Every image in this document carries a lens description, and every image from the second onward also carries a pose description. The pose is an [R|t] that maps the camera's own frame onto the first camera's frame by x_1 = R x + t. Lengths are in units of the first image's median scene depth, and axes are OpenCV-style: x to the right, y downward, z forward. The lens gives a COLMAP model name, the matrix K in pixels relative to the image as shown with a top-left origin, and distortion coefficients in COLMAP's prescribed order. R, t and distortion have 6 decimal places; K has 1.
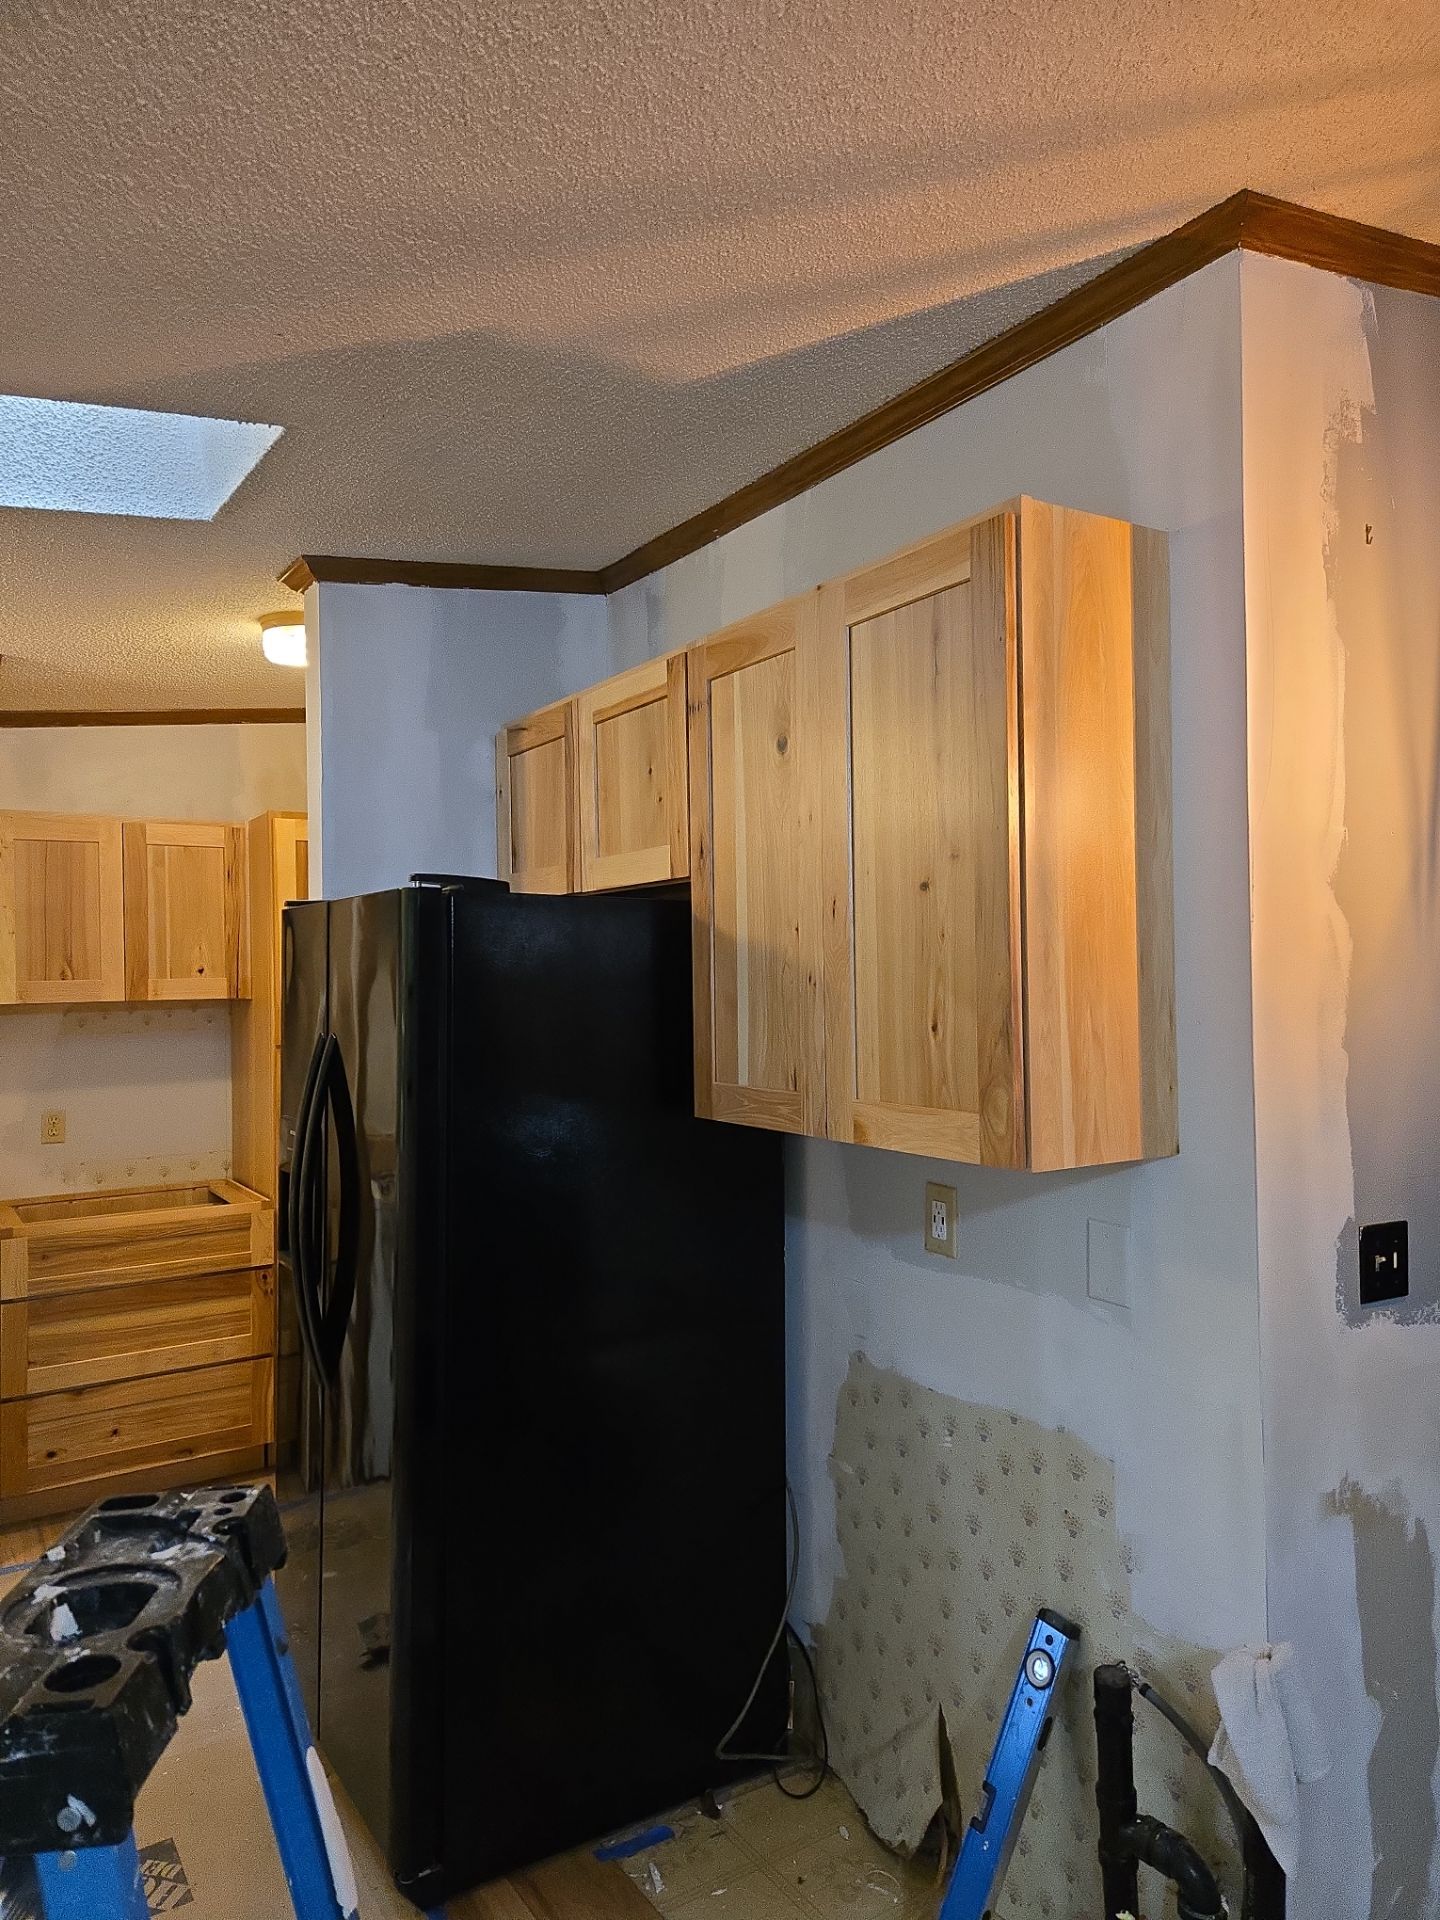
lens RADIAL K [[1282.4, 0, 712.3], [0, 1282.4, 968.4], [0, 0, 1]] dist [0.082250, -0.063600]
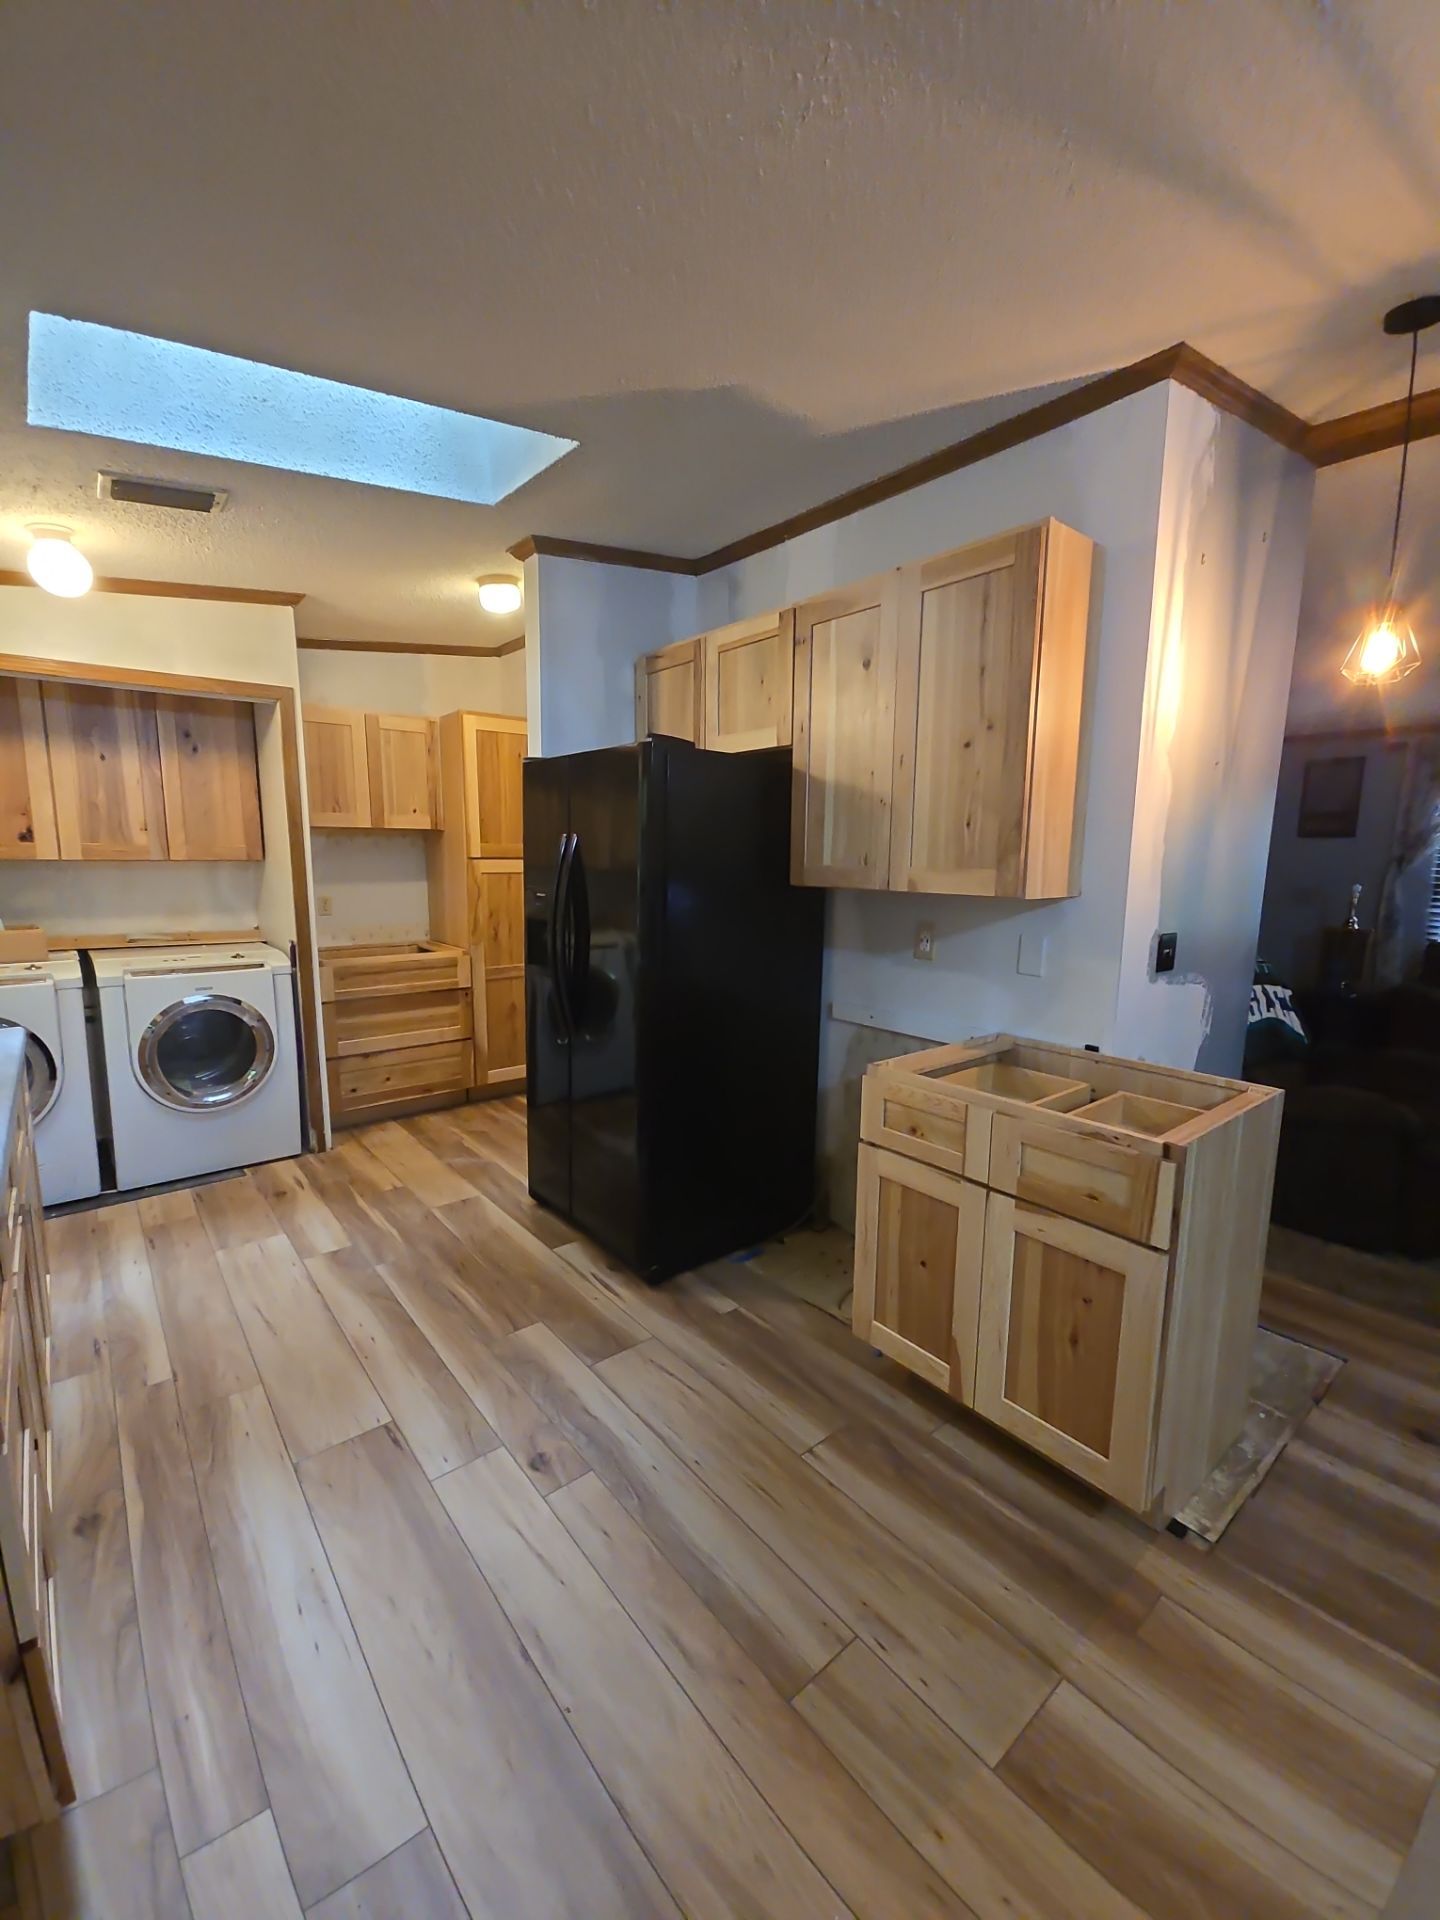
lens RADIAL K [[778.0, 0, 717.4], [0, 778.0, 969.3], [0, 0, 1]] dist [0.007519, -0.003316]
pose [[0.992246, 0.005178, 0.124185, -0.209995], [-0.024433, 0.987763, 0.154039, 0.057648], [-0.121868, -0.155879, 0.980230, -0.052525]]
